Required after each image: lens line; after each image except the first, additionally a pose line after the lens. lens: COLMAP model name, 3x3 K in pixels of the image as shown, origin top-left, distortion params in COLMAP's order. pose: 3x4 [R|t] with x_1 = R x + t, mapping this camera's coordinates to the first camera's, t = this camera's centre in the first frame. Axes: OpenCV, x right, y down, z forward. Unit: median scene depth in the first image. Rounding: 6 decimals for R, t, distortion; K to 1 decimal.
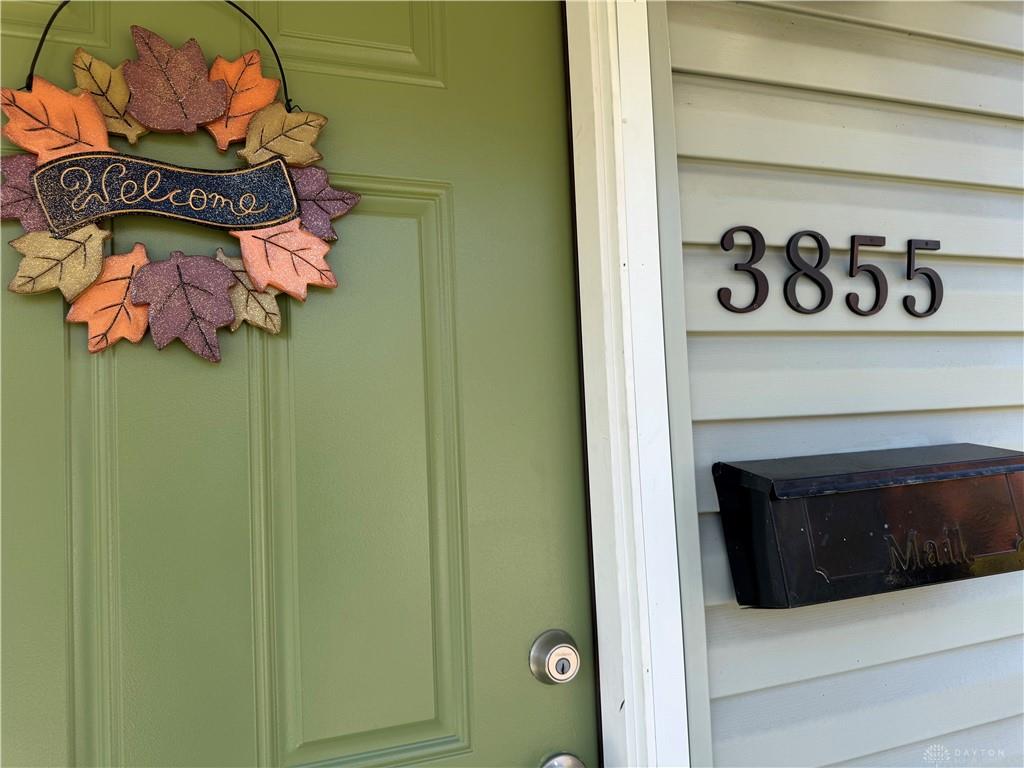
lens RADIAL K [[723.4, 0, 513.1], [0, 723.4, 391.4], [0, 0, 1]] dist [0.039437, -0.050856]
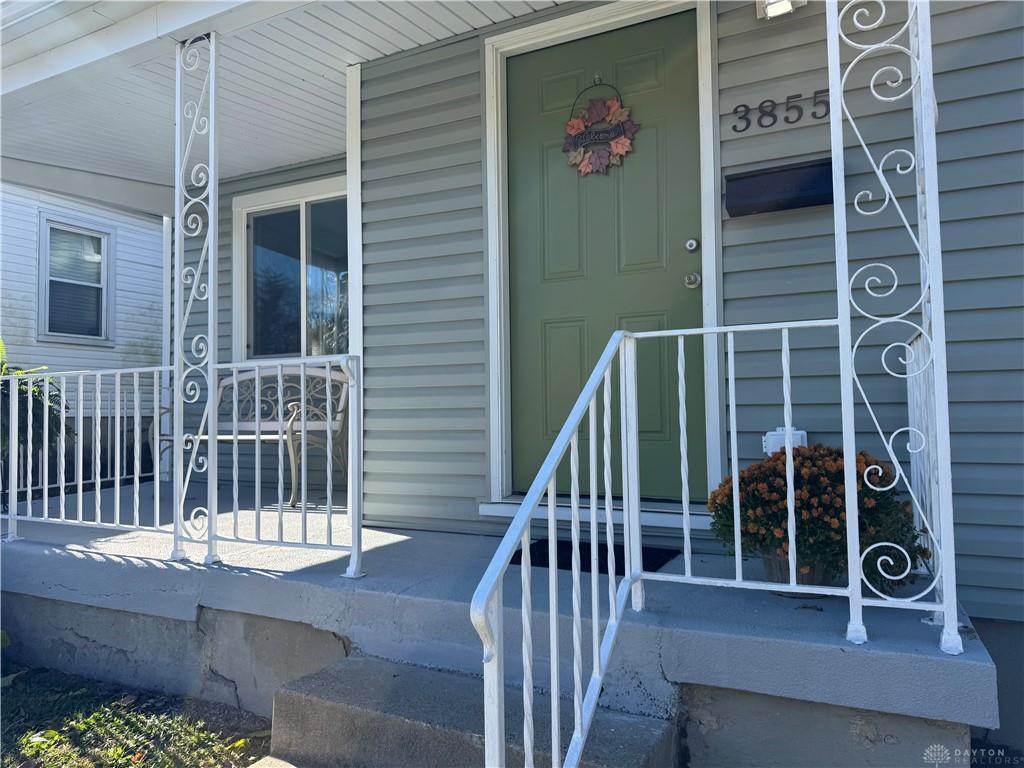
lens RADIAL K [[716.0, 0, 497.9], [0, 716.0, 398.7], [0, 0, 1]] dist [0.082157, -0.155702]
pose [[0.677920, 0.023881, -0.734748, 2.211880], [0.017290, 0.998678, 0.048412, 1.016315], [0.734933, -0.045523, 0.676611, -2.295947]]
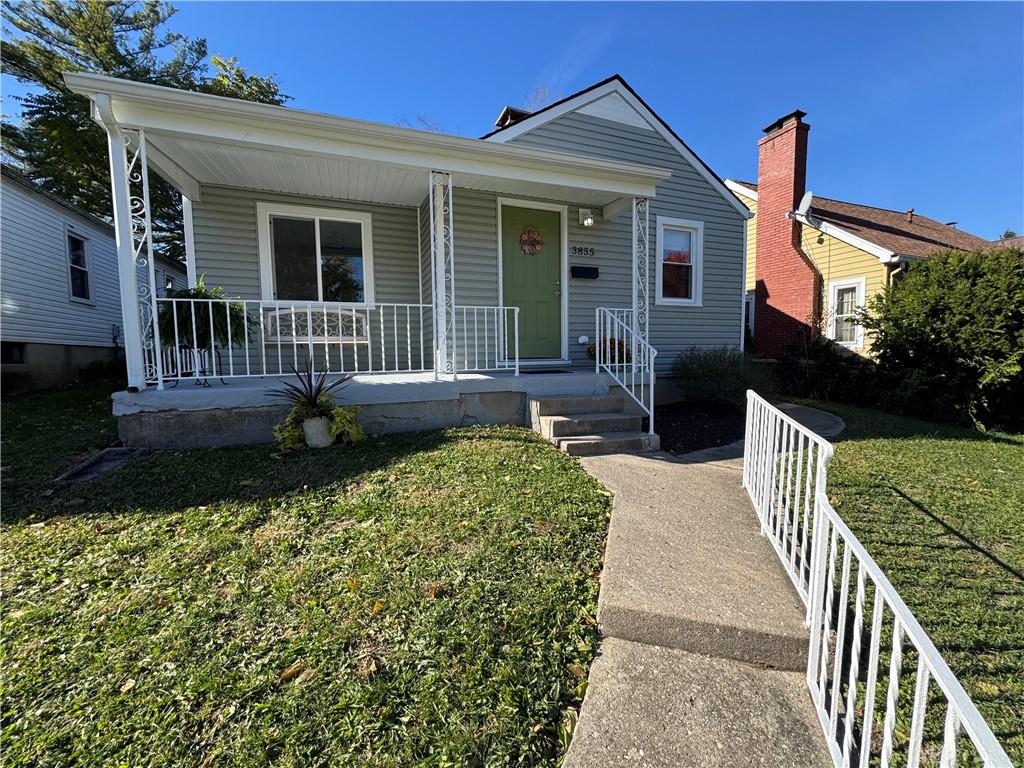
lens RADIAL K [[421.6, 0, 515.7], [0, 421.6, 390.2], [0, 0, 1]] dist [-0.014764, 0.000605]
pose [[0.999330, 0.031470, 0.018708, -0.773828], [-0.033428, 0.992725, 0.115668, 1.474509], [-0.014931, -0.116216, 0.993112, -6.692029]]
